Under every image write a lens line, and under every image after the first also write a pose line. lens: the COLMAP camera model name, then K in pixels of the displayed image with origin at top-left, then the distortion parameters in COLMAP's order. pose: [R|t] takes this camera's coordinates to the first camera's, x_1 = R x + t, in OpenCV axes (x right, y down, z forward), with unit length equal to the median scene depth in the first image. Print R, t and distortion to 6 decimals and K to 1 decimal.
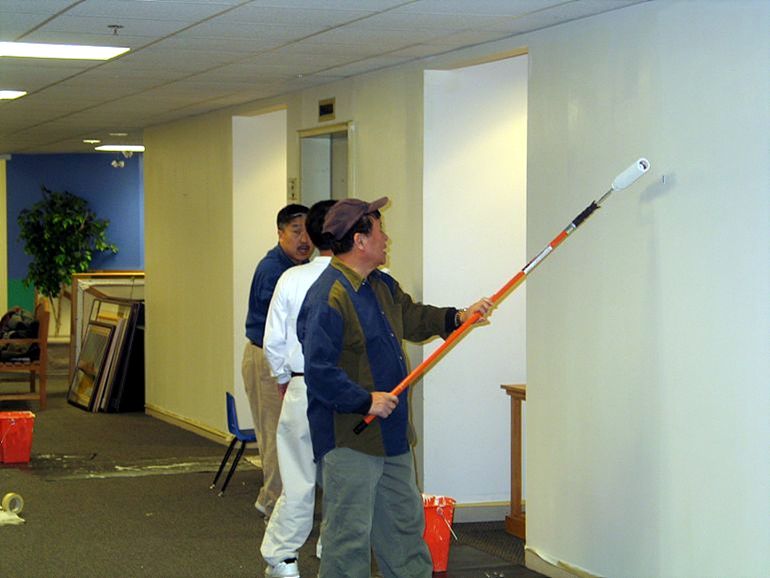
lens RADIAL K [[1877.4, 0, 385.9], [0, 1877.4, 293.3], [0, 0, 1]] dist [0.220672, 0.000000]
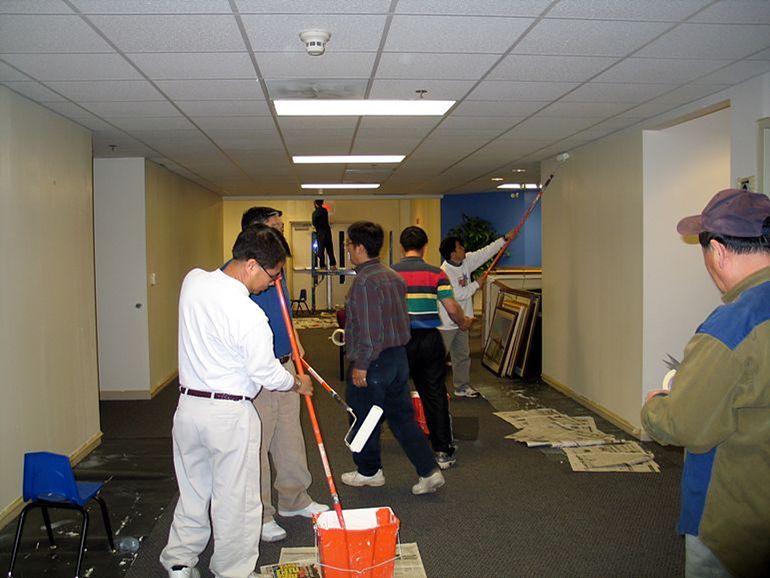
lens RADIAL K [[810.9, 0, 379.3], [0, 810.9, 288.7], [0, 0, 1]] dist [-0.096246, 0.000000]
pose [[0.961895, 0.003971, -0.273390, -0.072614], [0.002275, 0.999744, 0.022525, -0.011261], [0.273410, -0.022288, 0.961639, 0.377863]]
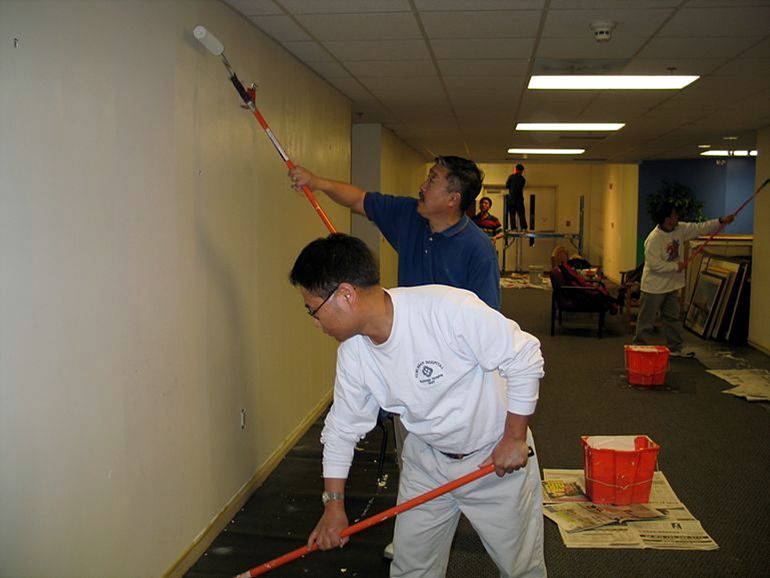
lens RADIAL K [[810.9, 0, 388.1], [0, 810.9, 290.8], [0, 0, 1]] dist [-0.096246, 0.000000]
pose [[0.891586, 0.049168, -0.450173, -0.089864], [-0.018490, 0.997212, 0.072296, -0.009163], [0.452473, -0.056134, 0.890010, 0.333624]]
